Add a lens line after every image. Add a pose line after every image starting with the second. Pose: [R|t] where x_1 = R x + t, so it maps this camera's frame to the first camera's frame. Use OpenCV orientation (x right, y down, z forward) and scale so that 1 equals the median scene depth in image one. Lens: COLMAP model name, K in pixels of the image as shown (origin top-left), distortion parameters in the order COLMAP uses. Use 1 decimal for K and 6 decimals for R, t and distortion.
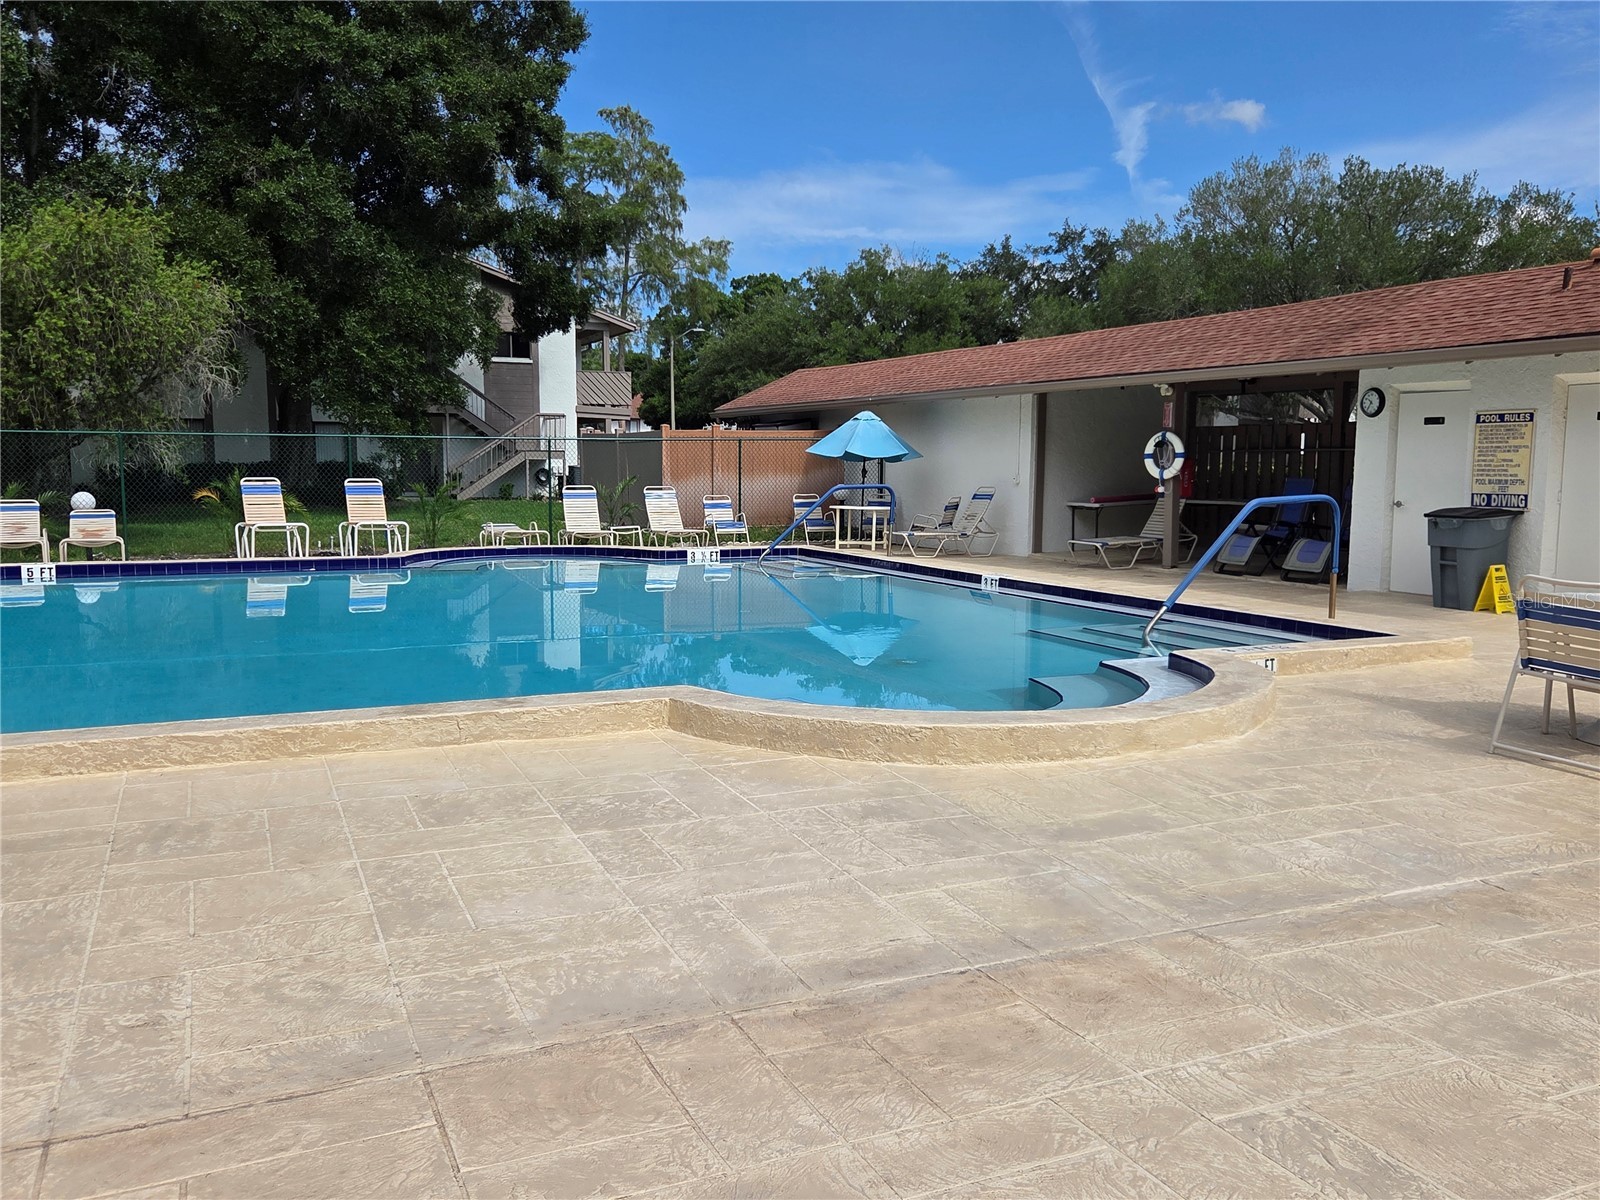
lens RADIAL K [[1285.5, 0, 800.0], [0, 1285.5, 600.0], [0, 0, 1]] dist [0.031865, -0.004574]
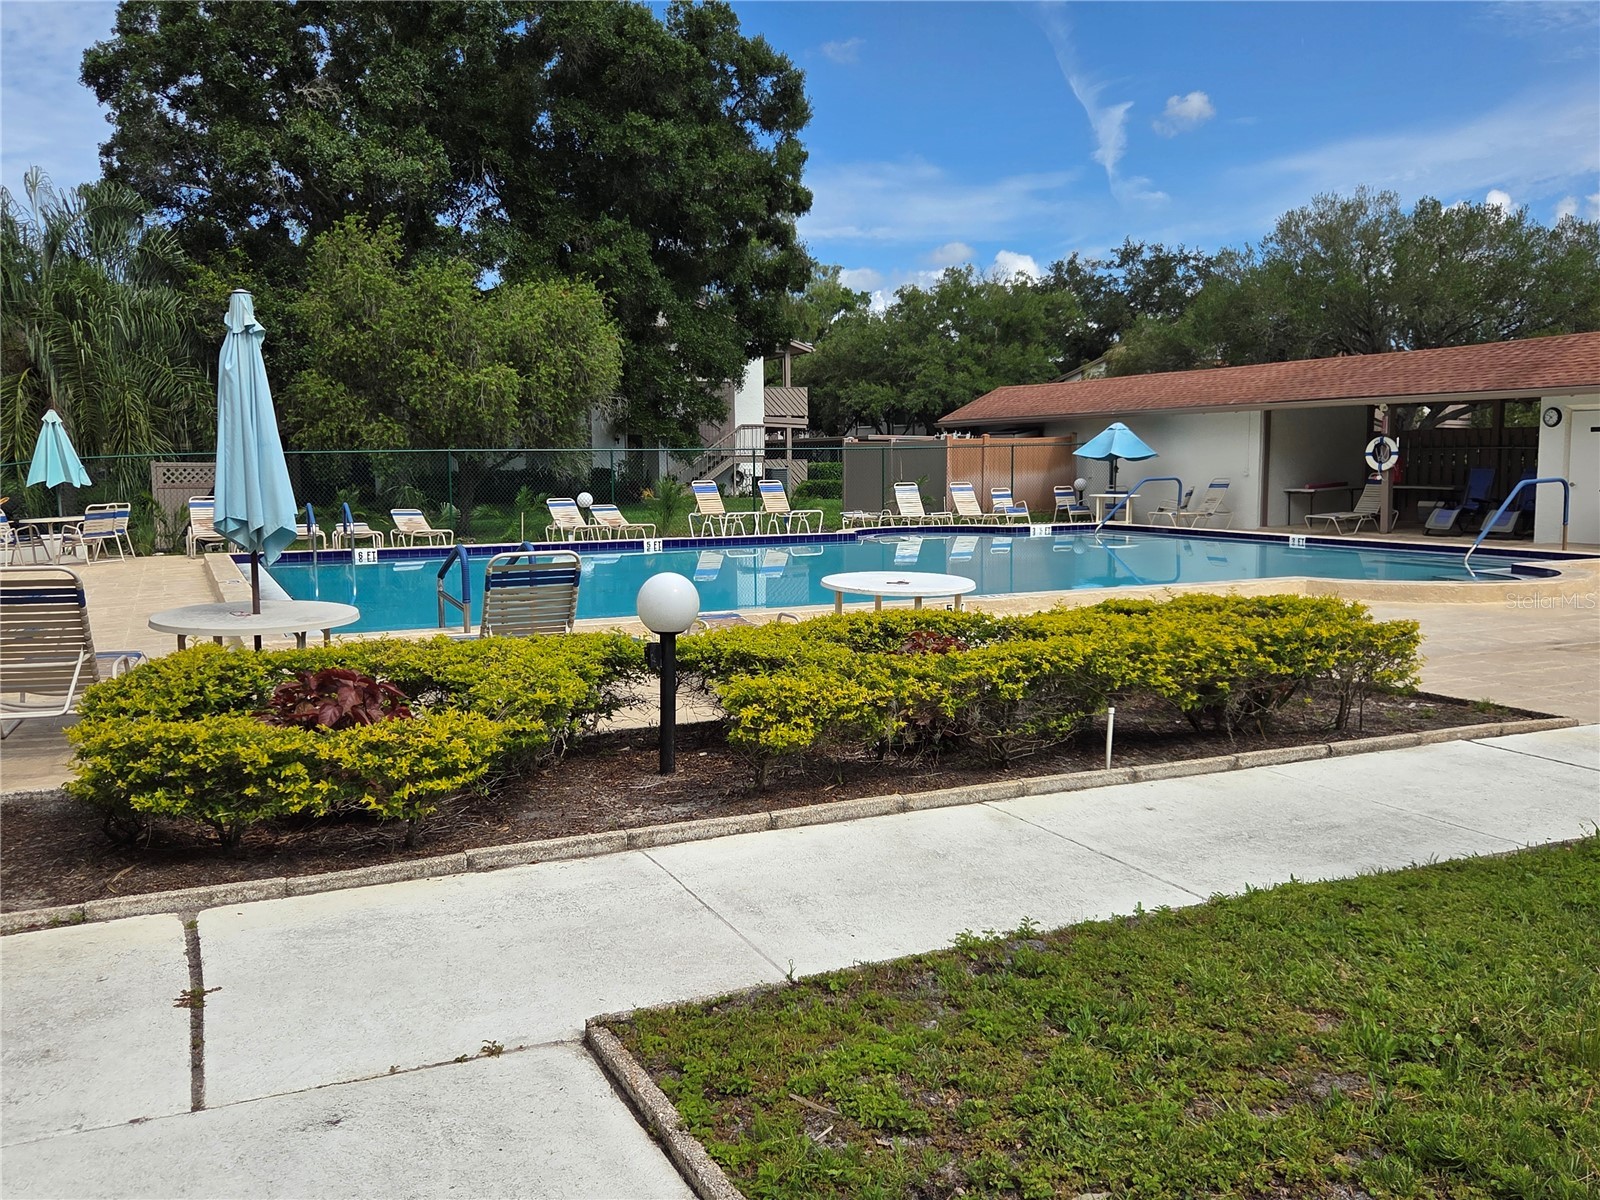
lens RADIAL K [[1261.0, 0, 800.0], [0, 1261.0, 600.0], [0, 0, 1]] dist [0.027025, -0.008414]
pose [[0.999879, -0.015025, -0.003995, -0.266277], [0.015038, 0.999882, 0.003216, 0.026354], [0.003946, -0.003275, 0.999987, -0.300701]]
